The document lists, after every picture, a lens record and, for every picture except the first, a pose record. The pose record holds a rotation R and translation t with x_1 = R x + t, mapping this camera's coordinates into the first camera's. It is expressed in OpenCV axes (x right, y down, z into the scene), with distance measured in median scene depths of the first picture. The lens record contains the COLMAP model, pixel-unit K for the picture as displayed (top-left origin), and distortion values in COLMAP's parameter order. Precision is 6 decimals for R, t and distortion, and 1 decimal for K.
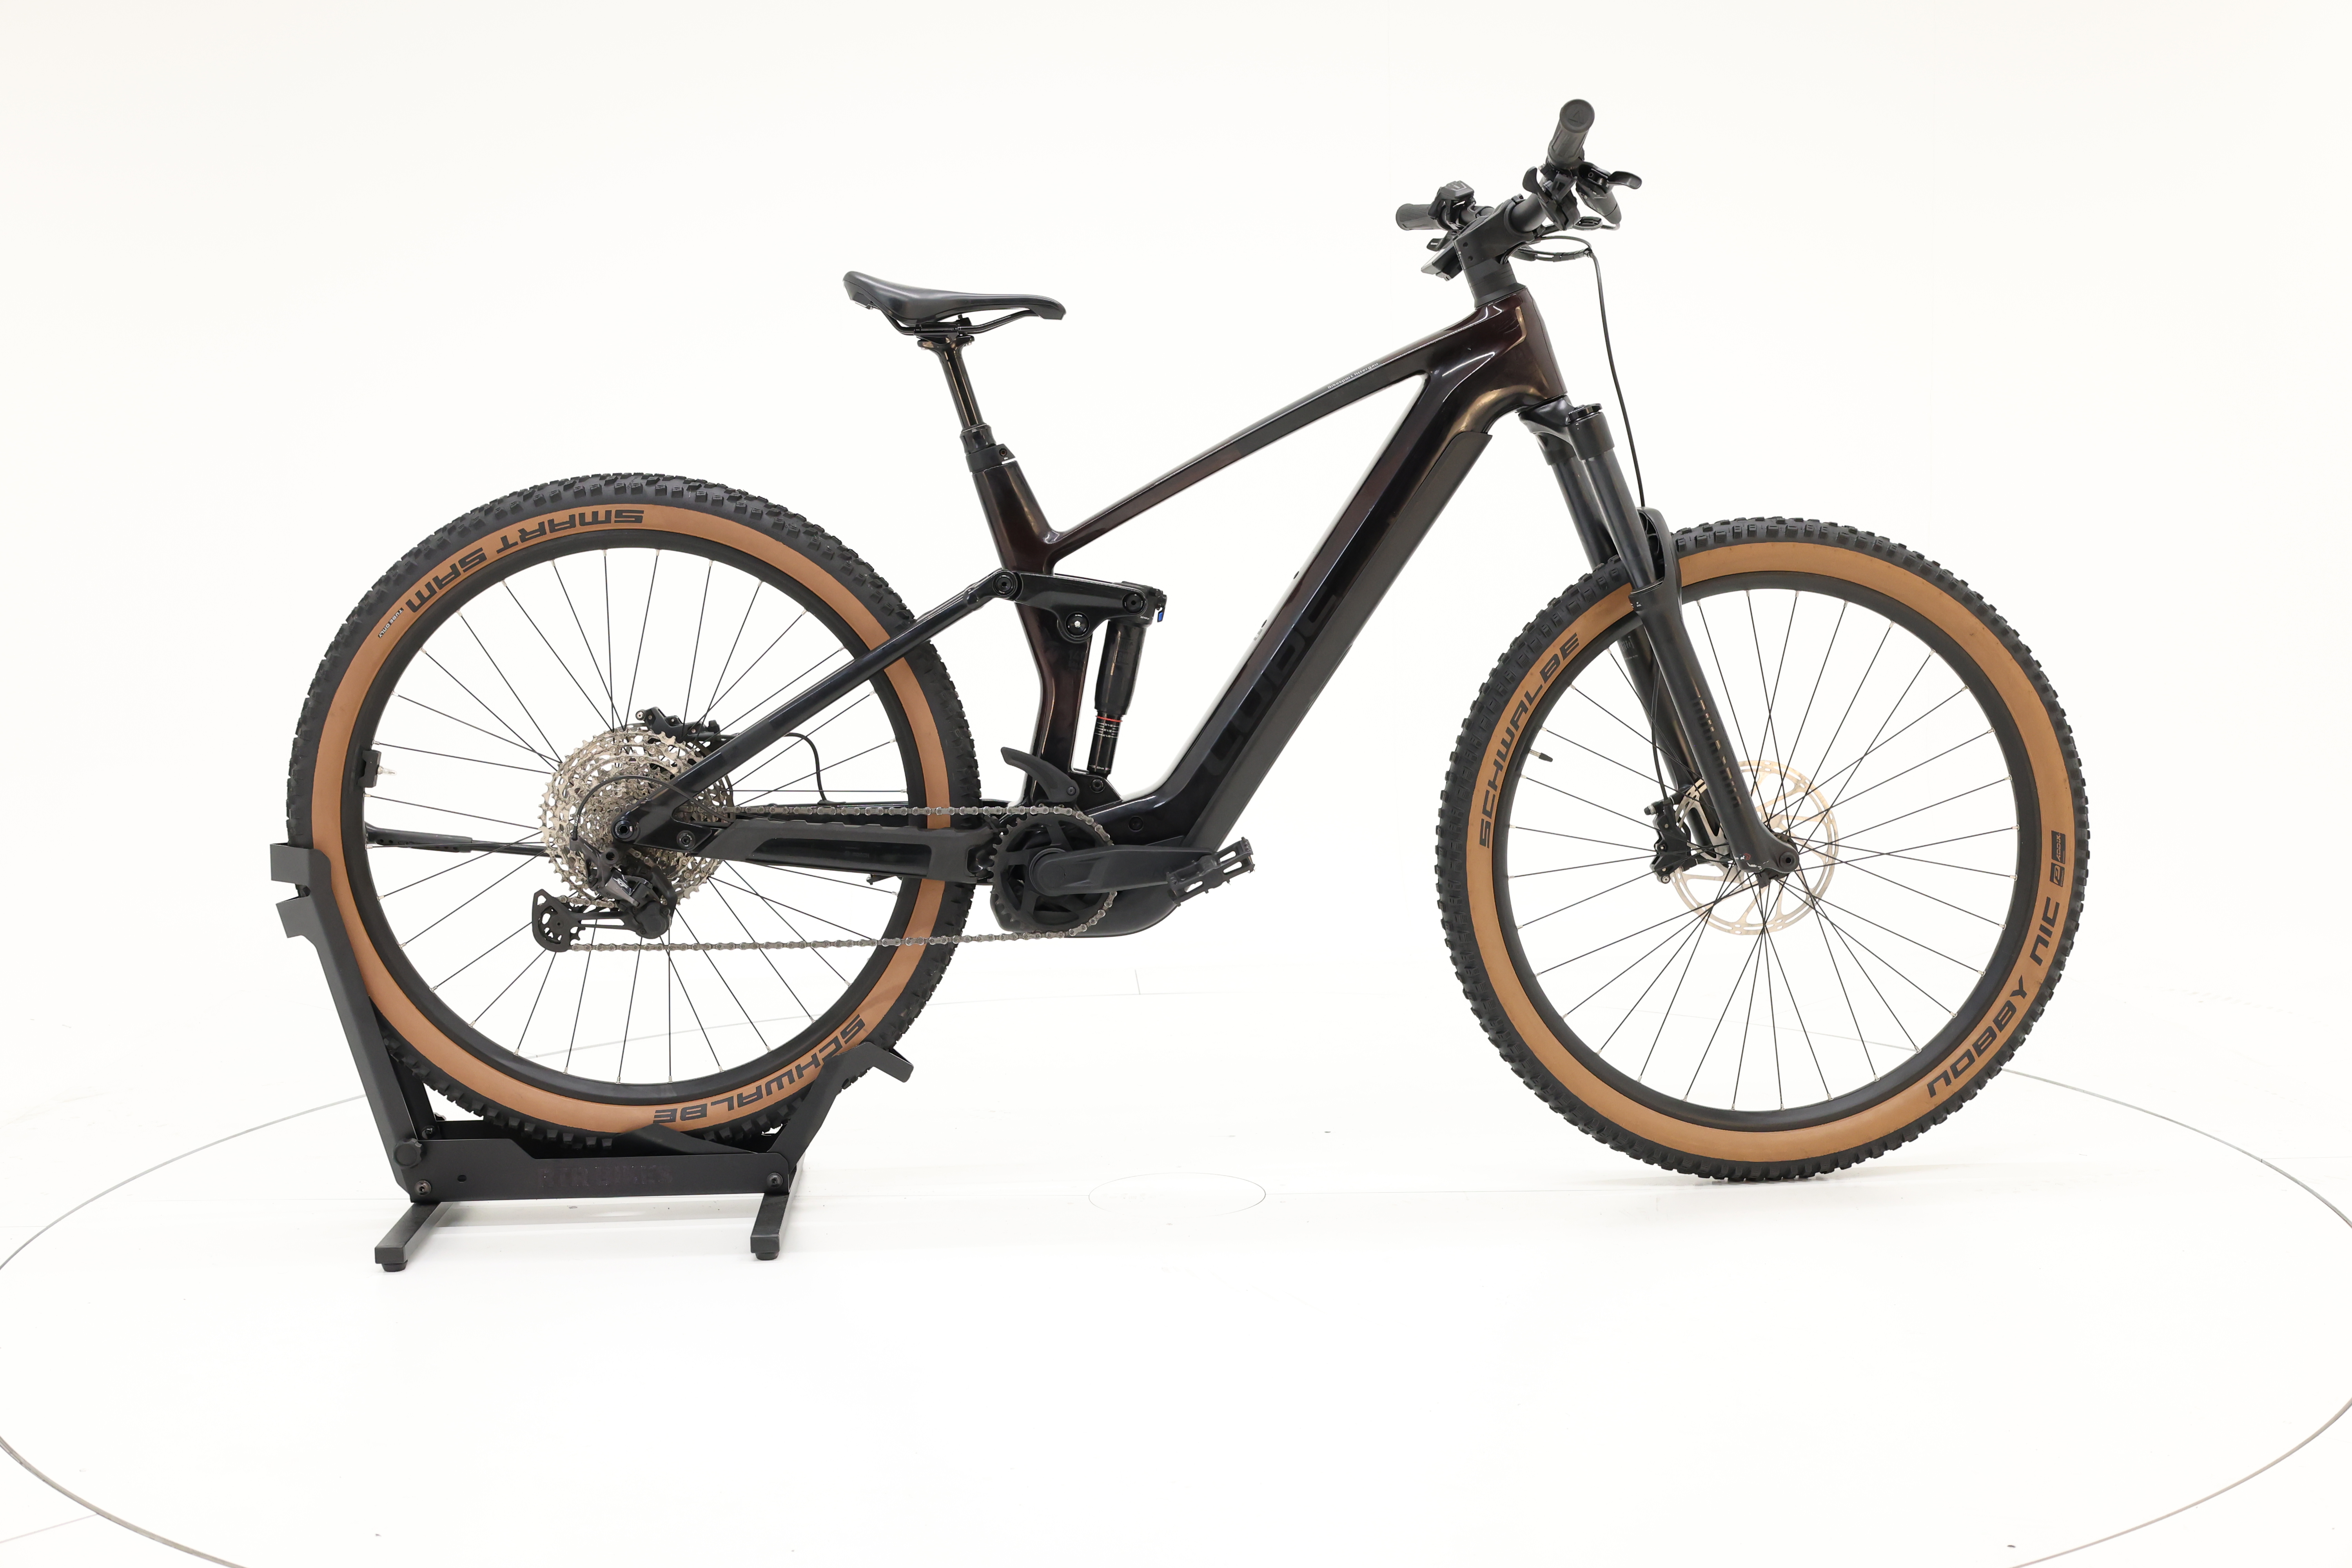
lens RADIAL K [[2642.6, 0, 1177.5], [0, 2642.6, 775.4], [0, 0, 1]] dist [-0.000958, 0.000000]
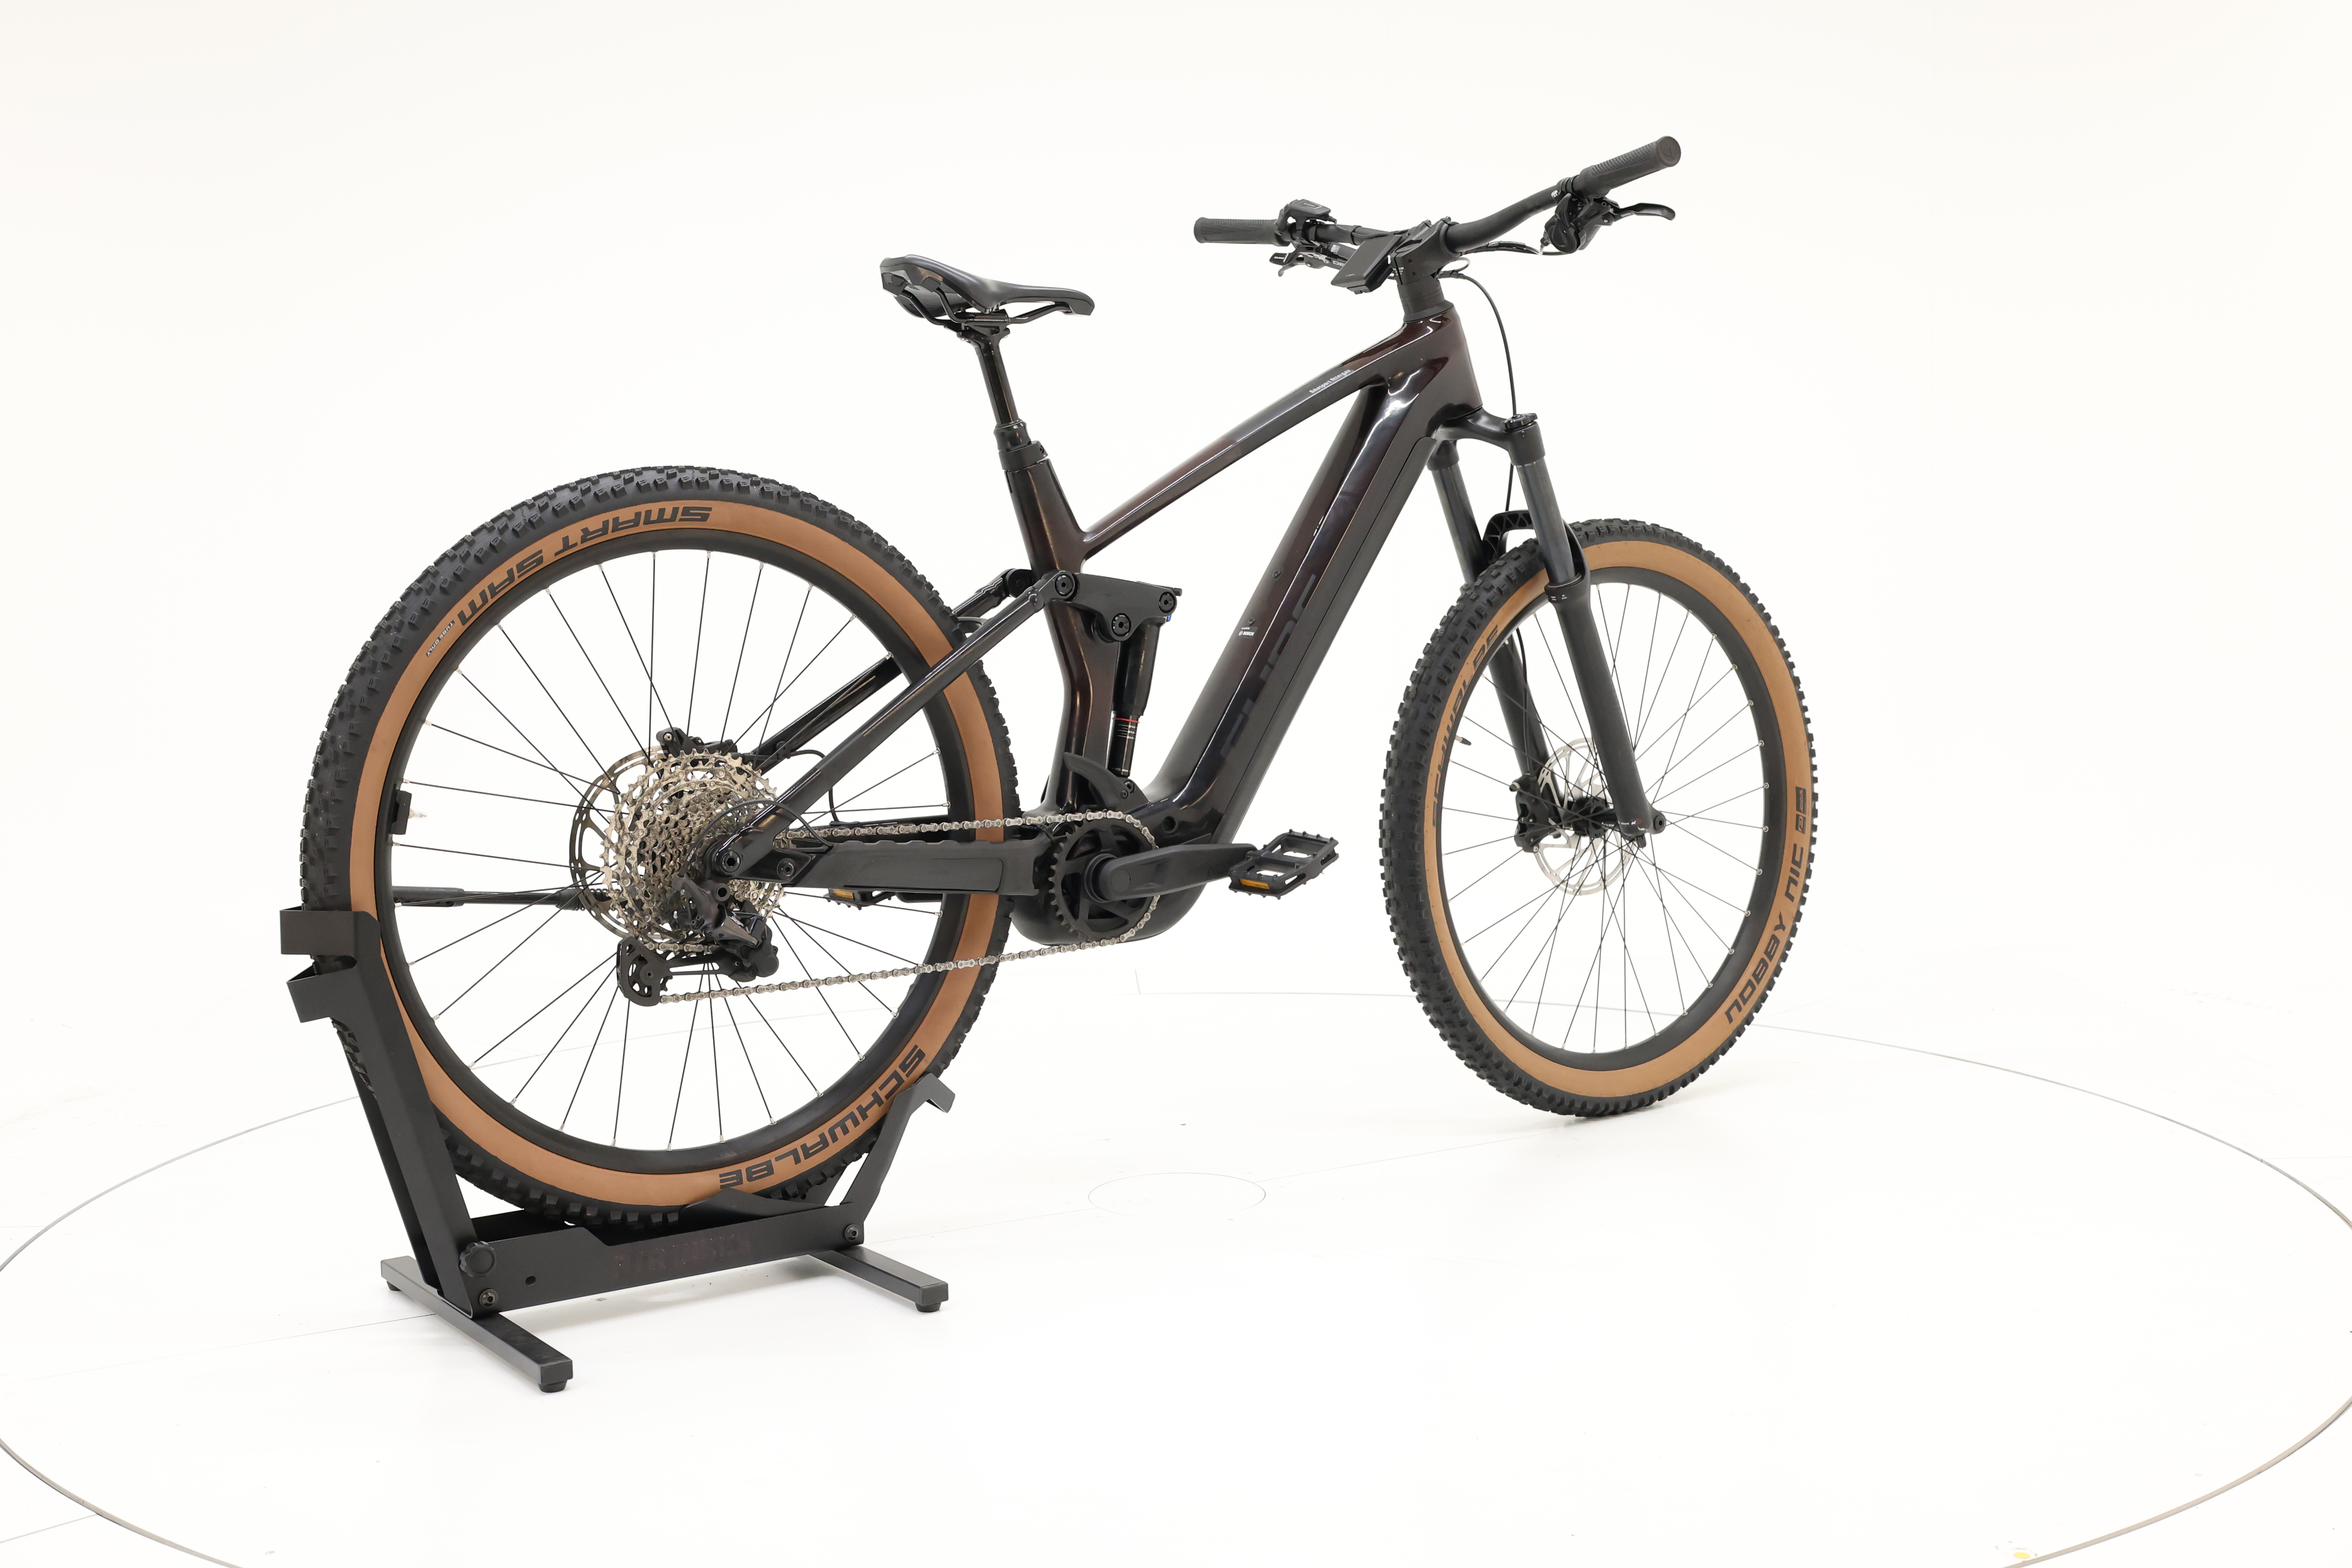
lens RADIAL K [[2642.6, 0, 1179.8], [0, 2642.6, 779.1], [0, 0, 1]] dist [-0.000958, 0.000000]
pose [[0.848914, -0.049680, 0.526192, -0.532059], [0.054482, 0.998494, 0.006376, -0.004809], [-0.525716, 0.023255, 0.850342, 0.149219]]
